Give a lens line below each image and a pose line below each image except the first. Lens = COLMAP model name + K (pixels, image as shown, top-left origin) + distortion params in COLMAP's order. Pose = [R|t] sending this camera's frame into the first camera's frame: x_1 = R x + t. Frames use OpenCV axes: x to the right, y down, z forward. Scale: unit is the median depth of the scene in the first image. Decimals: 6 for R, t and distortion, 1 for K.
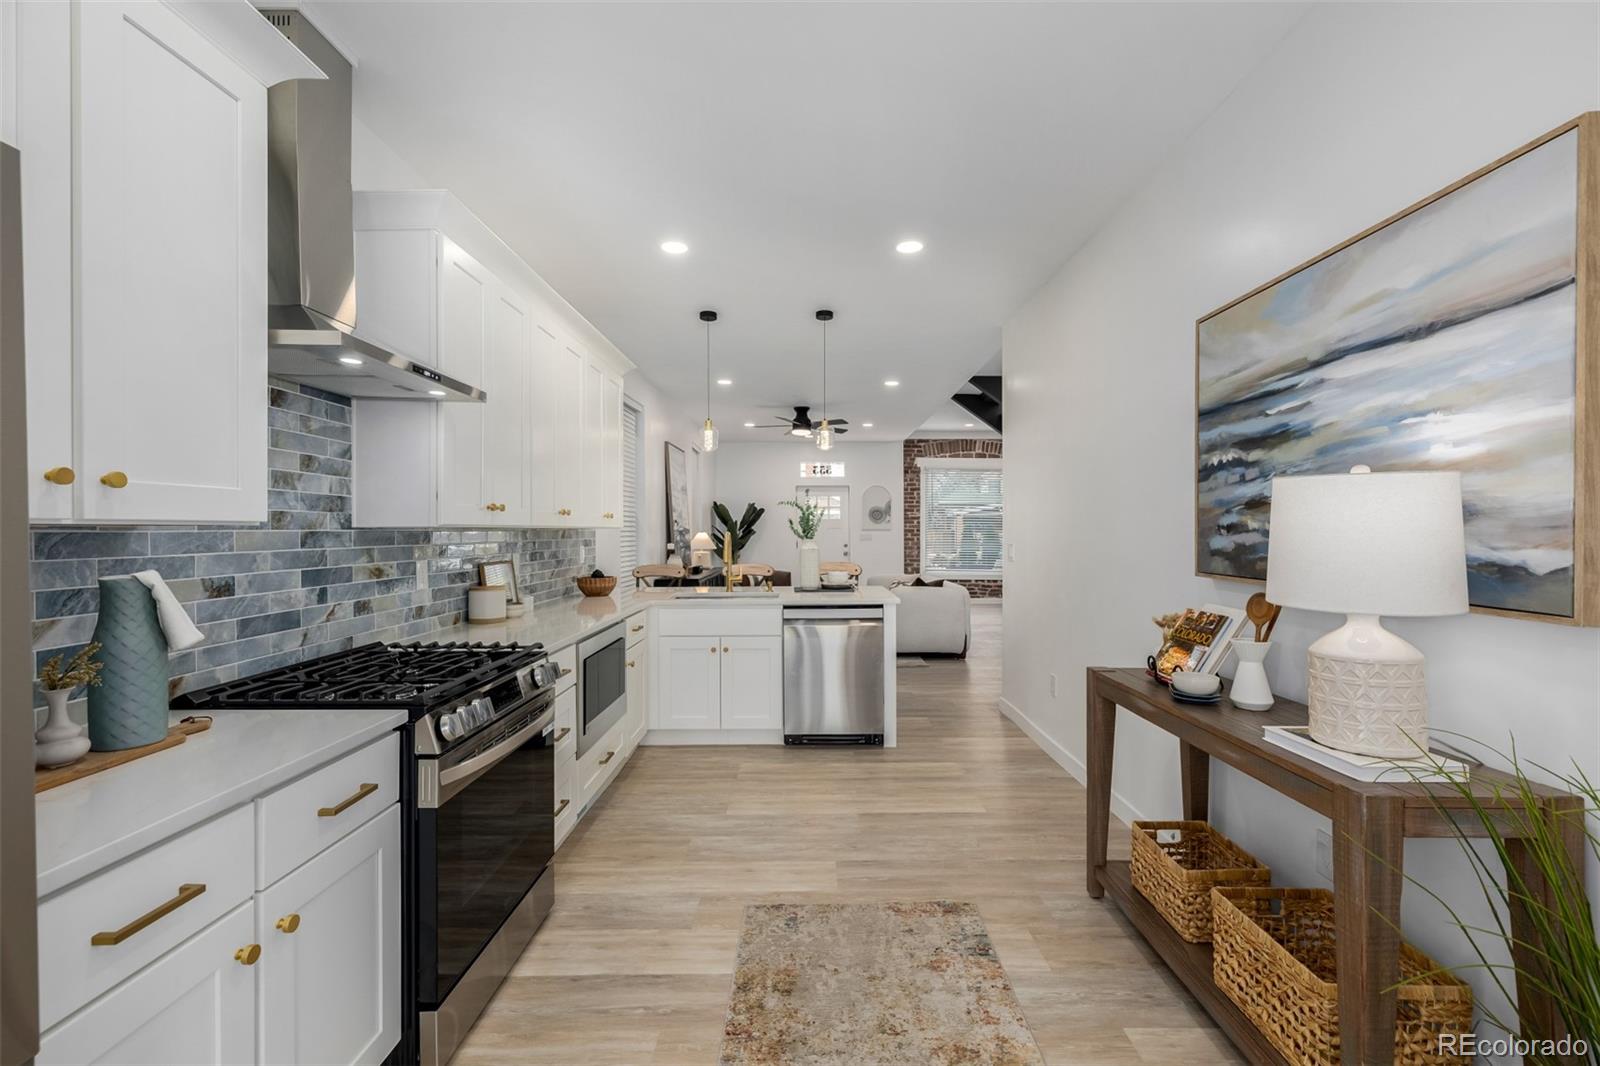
lens RADIAL K [[688.0, 0, 800.0], [0, 688.0, 533.0], [0, 0, 1]] dist [-0.000079, -0.000060]
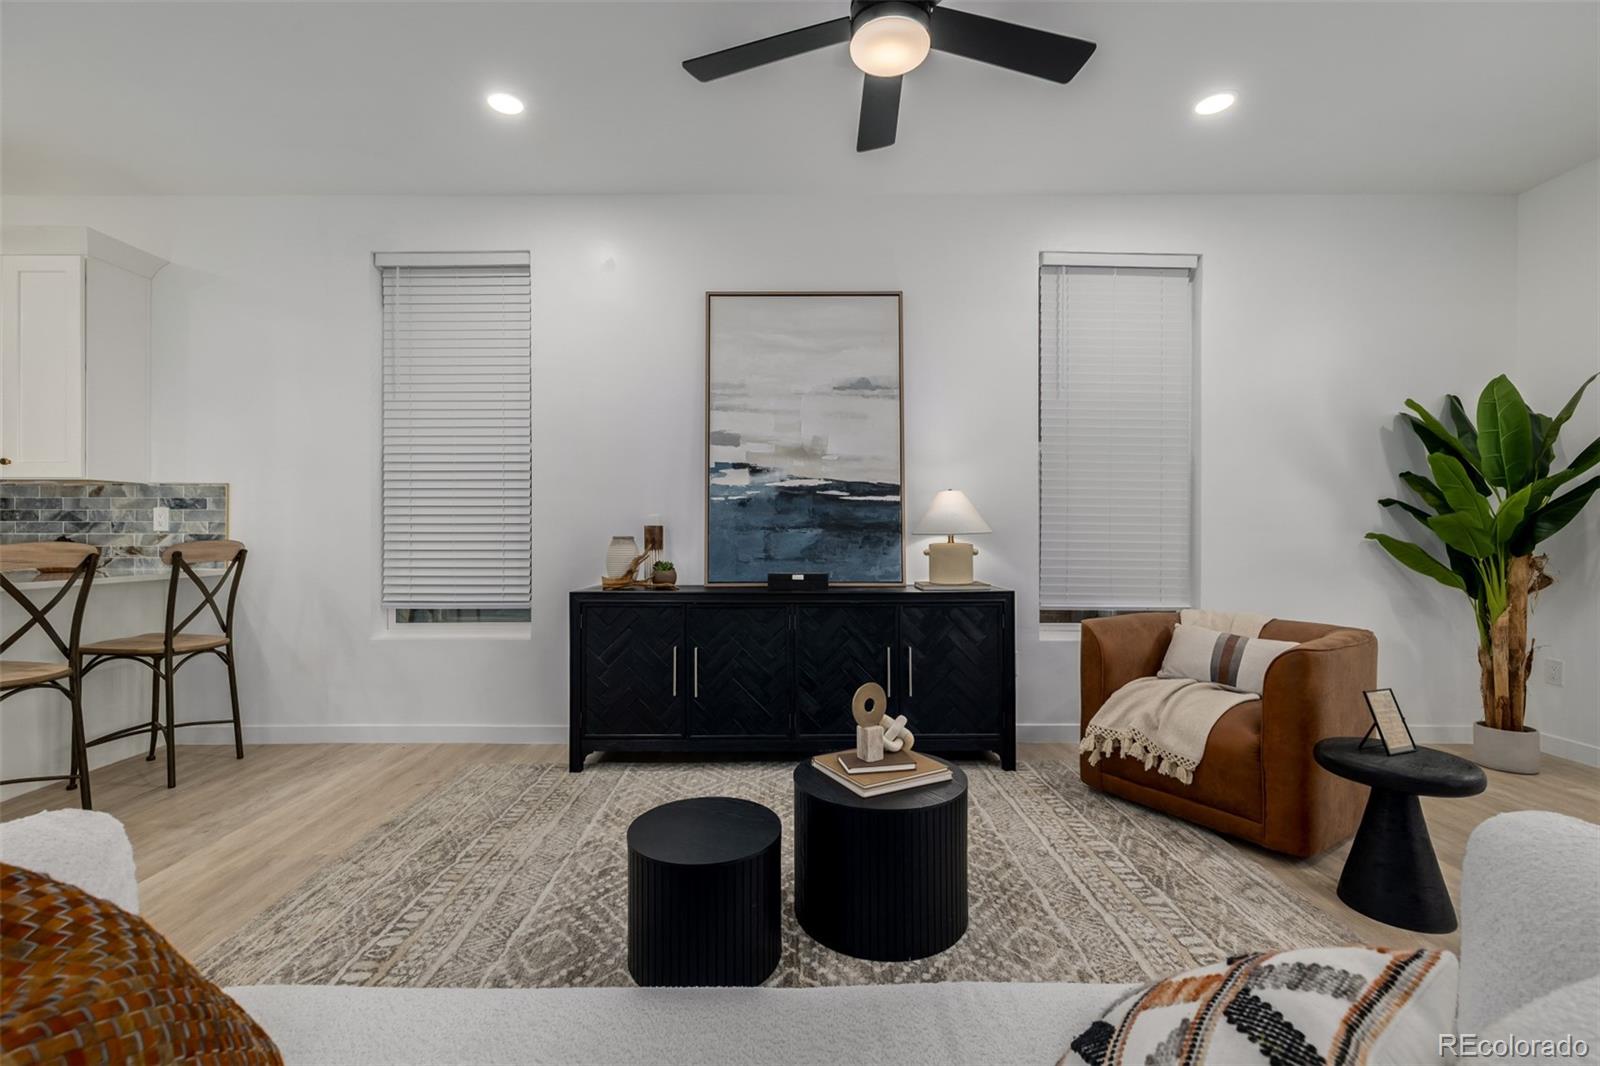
lens RADIAL K [[677.9, 0, 796.1], [0, 677.9, 531.2], [0, 0, 1]] dist [0.001255, 0.000344]
pose [[0.012664, 0.008047, -0.999887, 0.951838], [-0.005657, 0.999952, 0.007975, 0.079373], [0.999904, 0.005556, 0.012709, 3.825892]]
